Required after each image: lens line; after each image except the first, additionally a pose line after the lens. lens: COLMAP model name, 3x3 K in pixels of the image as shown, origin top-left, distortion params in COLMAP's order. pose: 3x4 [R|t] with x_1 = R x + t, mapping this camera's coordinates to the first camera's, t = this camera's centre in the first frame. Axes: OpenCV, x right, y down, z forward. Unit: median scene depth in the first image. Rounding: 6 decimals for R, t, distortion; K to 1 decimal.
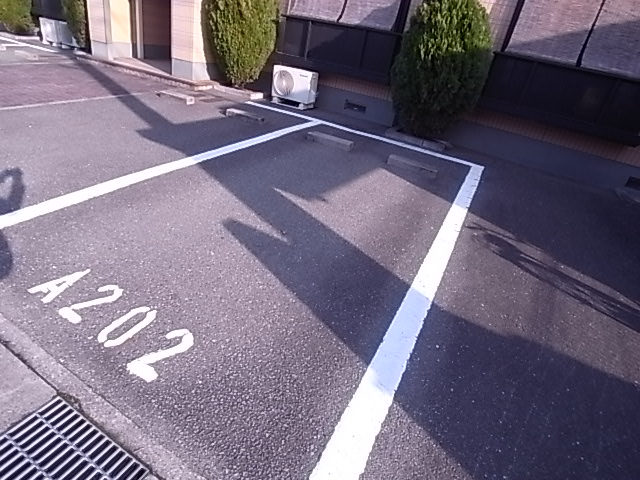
lens RADIAL K [[357.2, 0, 318.6], [0, 357.2, 236.2], [0, 0, 1]] dist [-0.065784, 0.013284]
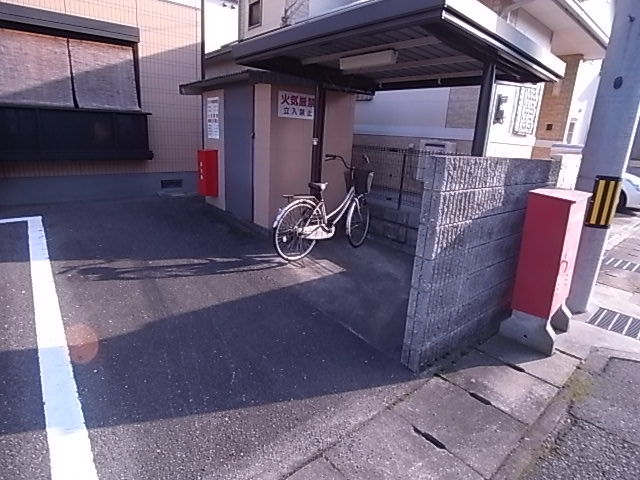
lens RADIAL K [[357.2, 0, 319.3], [0, 357.2, 238.2], [0, 0, 1]] dist [-0.065784, 0.013284]
pose [[0.388797, -0.397245, 0.831284, -0.094666], [0.456171, 0.866914, 0.200917, 0.034764], [-0.800466, 0.301092, 0.518265, -0.194379]]
